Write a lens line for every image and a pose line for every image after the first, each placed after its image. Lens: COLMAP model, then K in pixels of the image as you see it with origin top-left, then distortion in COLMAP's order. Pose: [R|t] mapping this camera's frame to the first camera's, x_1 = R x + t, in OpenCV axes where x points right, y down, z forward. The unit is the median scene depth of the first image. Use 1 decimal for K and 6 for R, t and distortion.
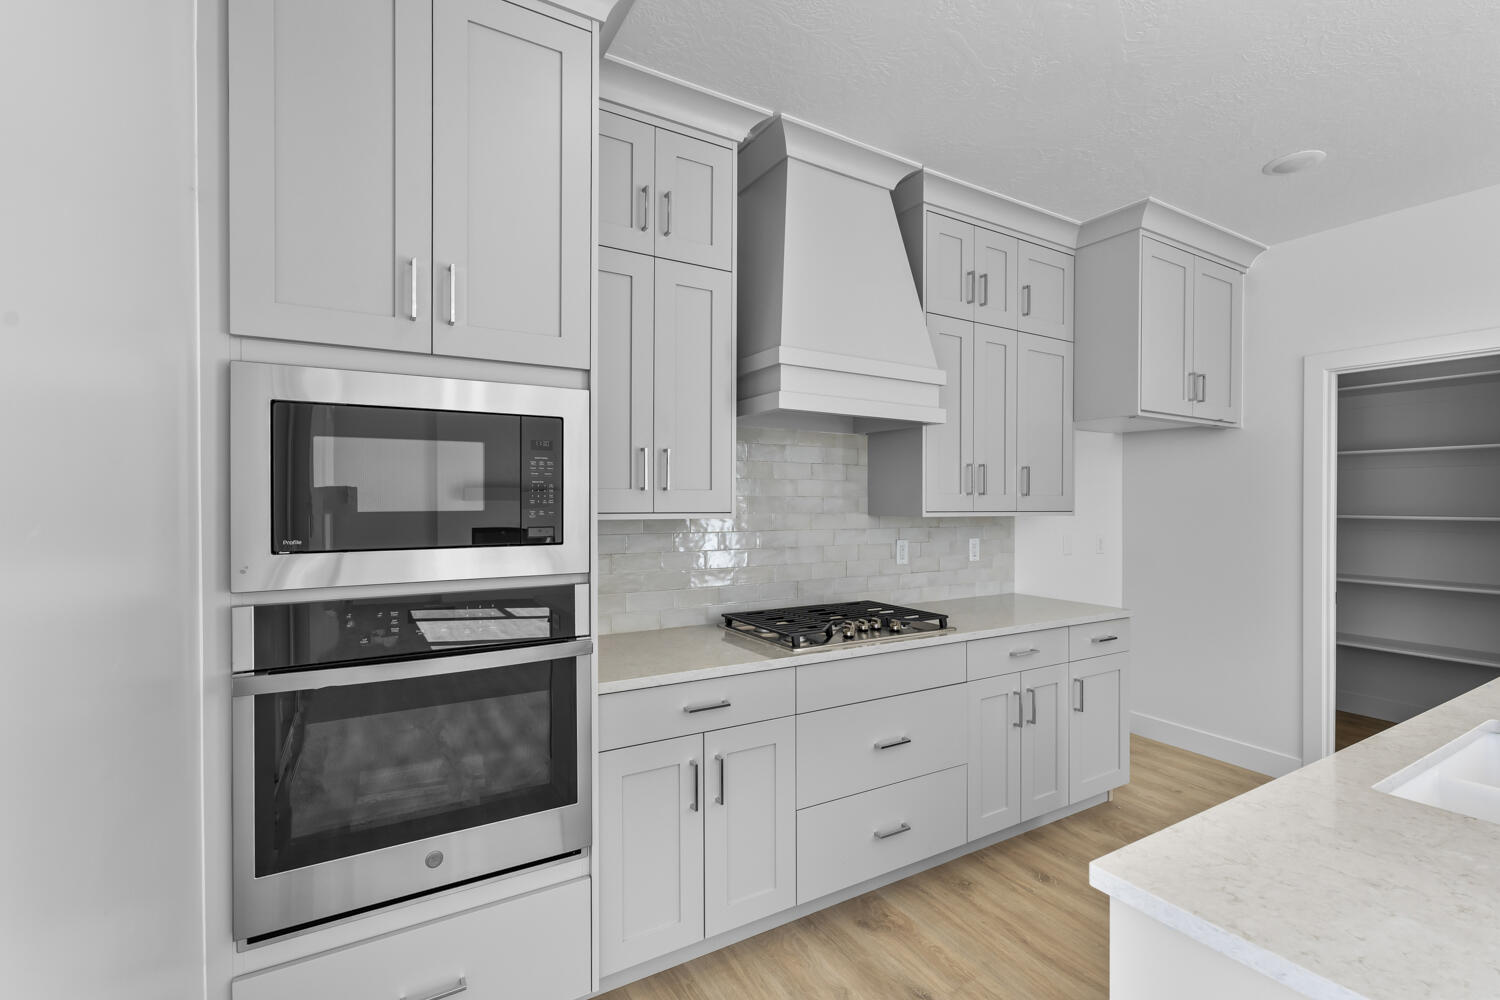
lens RADIAL K [[672.4, 0, 752.4], [0, 672.4, 510.4], [0, 0, 1]] dist [-0.002562, -0.000418]
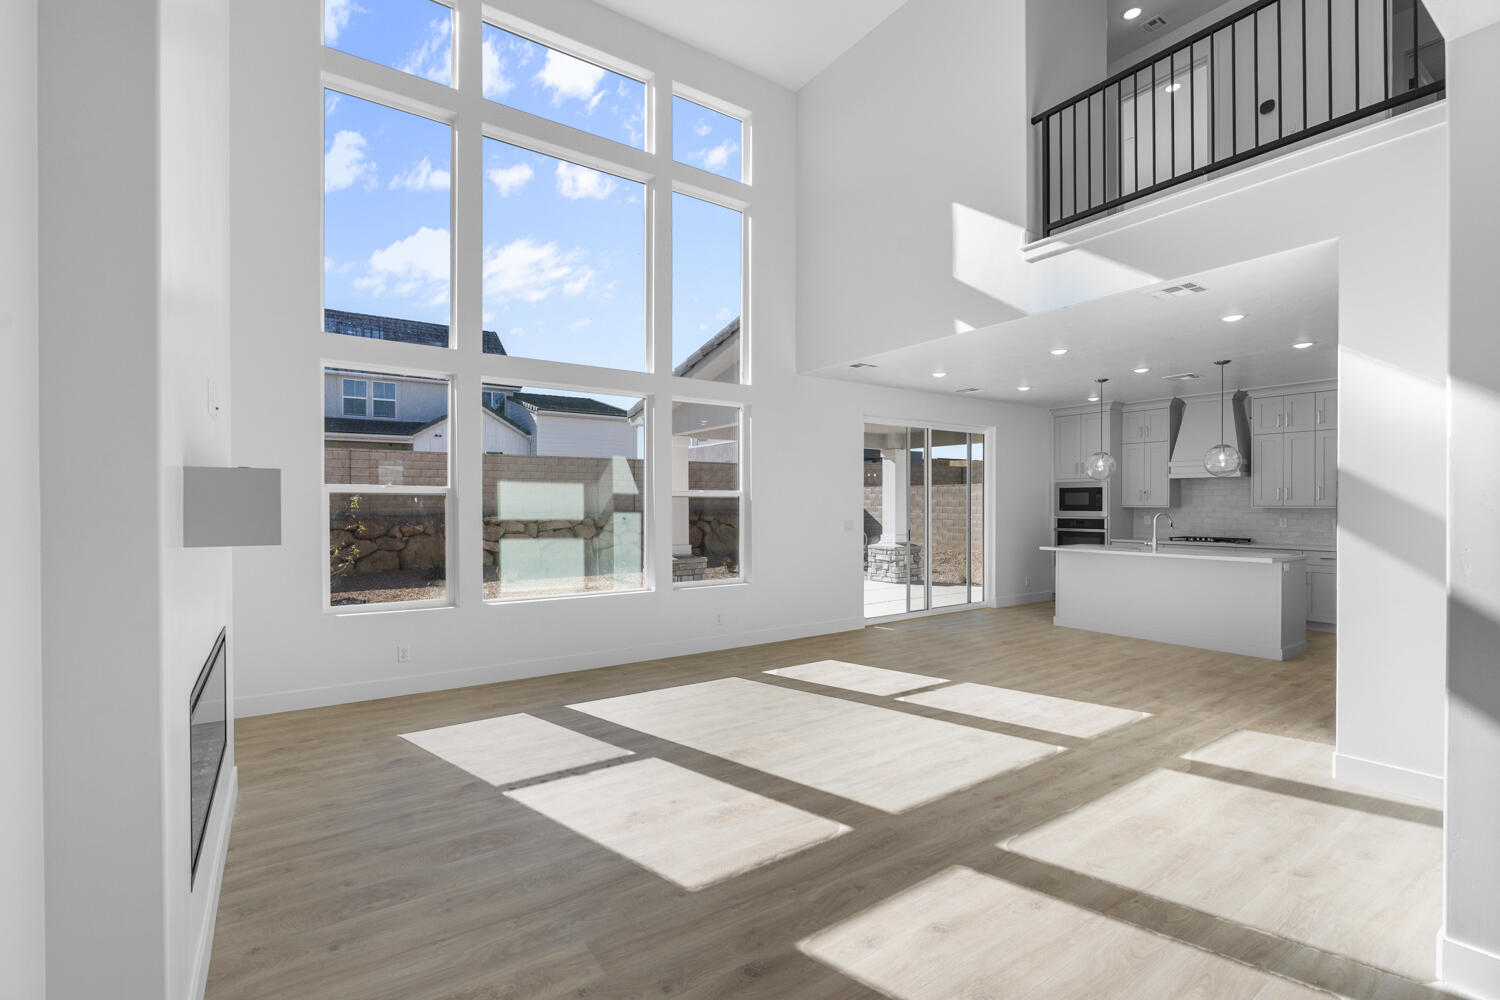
lens RADIAL K [[672.4, 0, 748.7], [0, 672.4, 498.1], [0, 0, 1]] dist [-0.002562, -0.000418]
pose [[0.071913, -0.008741, -0.997373, 4.808902], [-0.010125, 0.999904, -0.009493, 0.027107], [0.997360, 0.010781, 0.071817, -2.166232]]
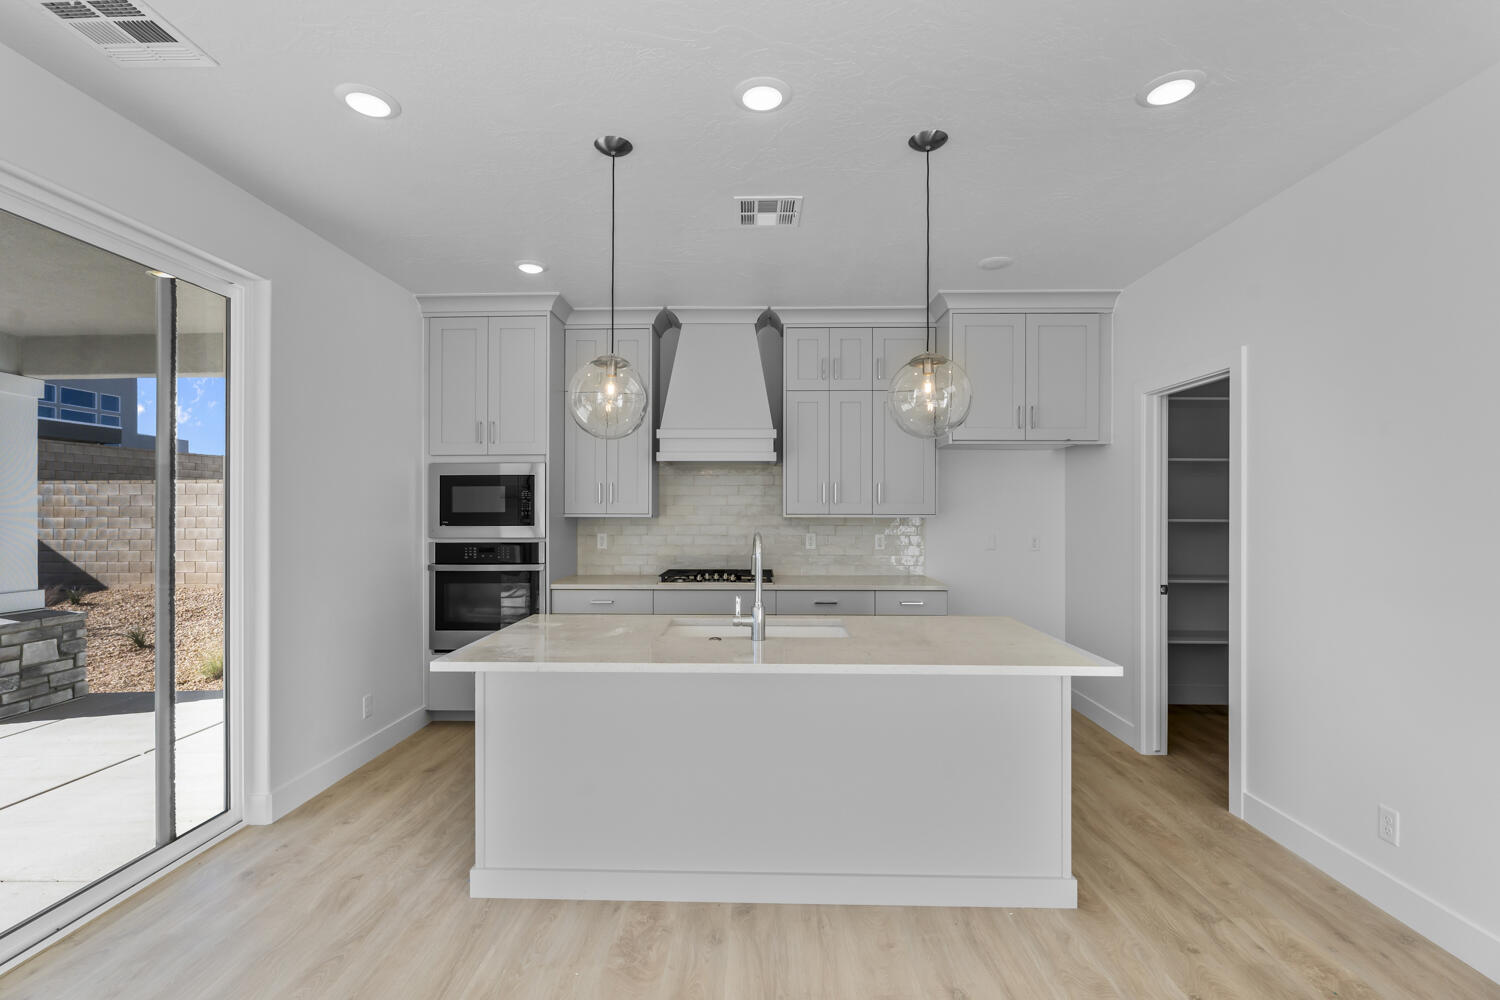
lens RADIAL K [[672.4, 0, 744.8], [0, 672.4, 513.6], [0, 0, 1]] dist [-0.002562, -0.000418]
pose [[0.844486, 0.001036, -0.535577, 1.713661], [-0.004425, 0.999977, -0.005042, 0.014778], [0.535560, 0.006628, 0.844471, -0.689226]]
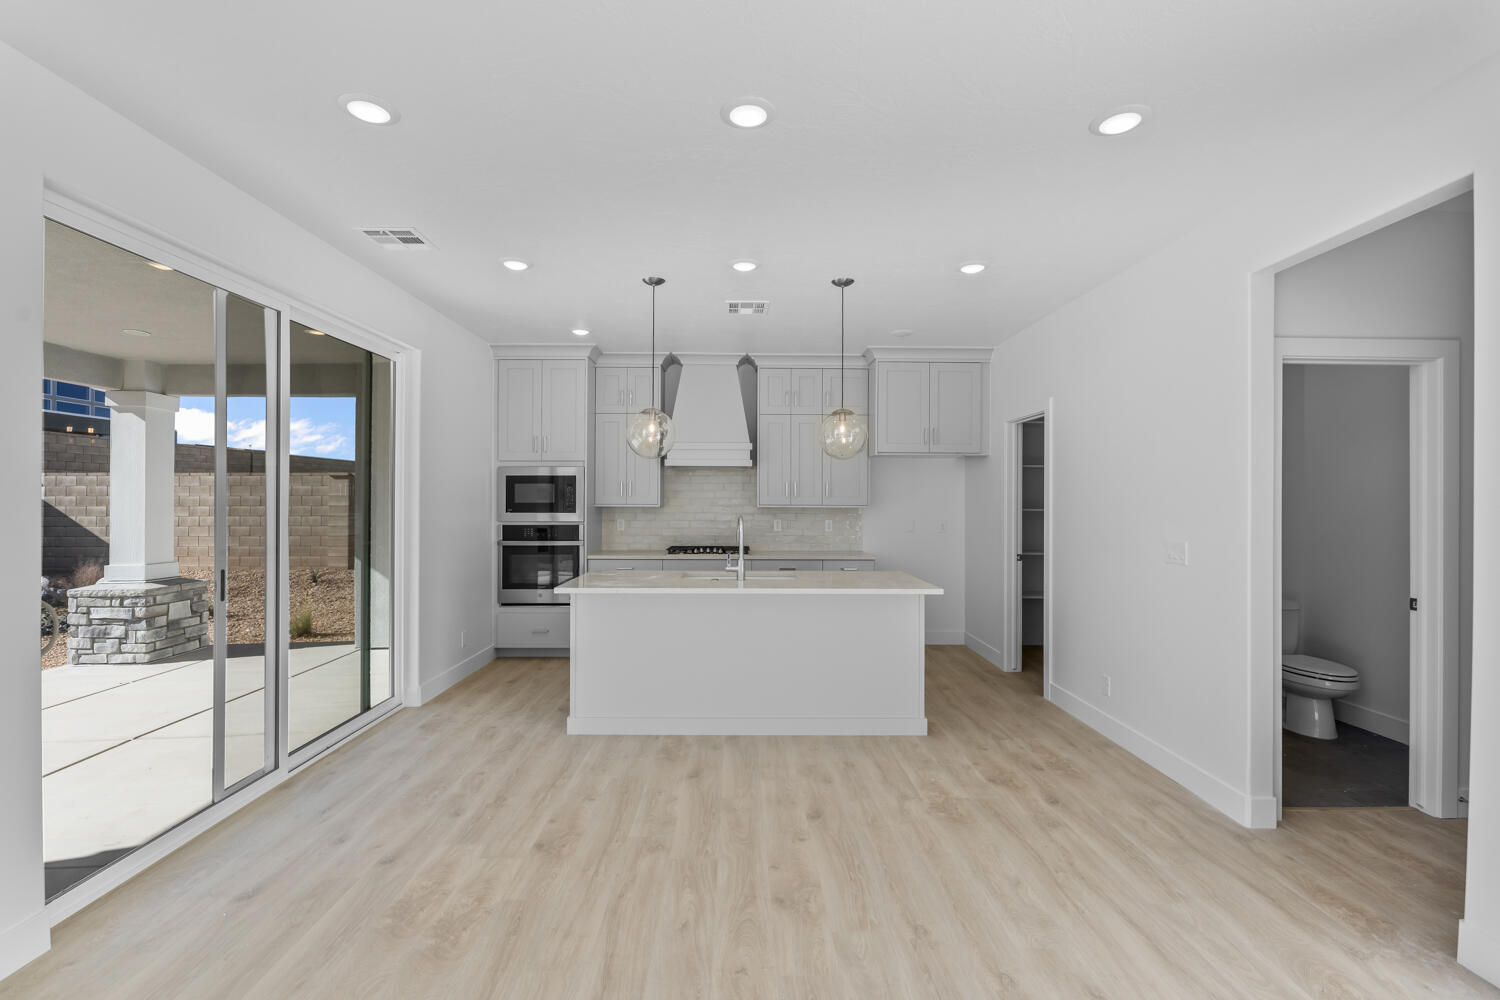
lens RADIAL K [[672.4, 0, 743.3], [0, 672.4, 496.3], [0, 0, 1]] dist [-0.002562, -0.000418]
pose [[0.862058, -0.003109, -0.506800, 2.188530], [-0.007350, 0.999799, -0.018636, 0.025329], [0.506756, 0.019790, 0.861862, -1.520440]]
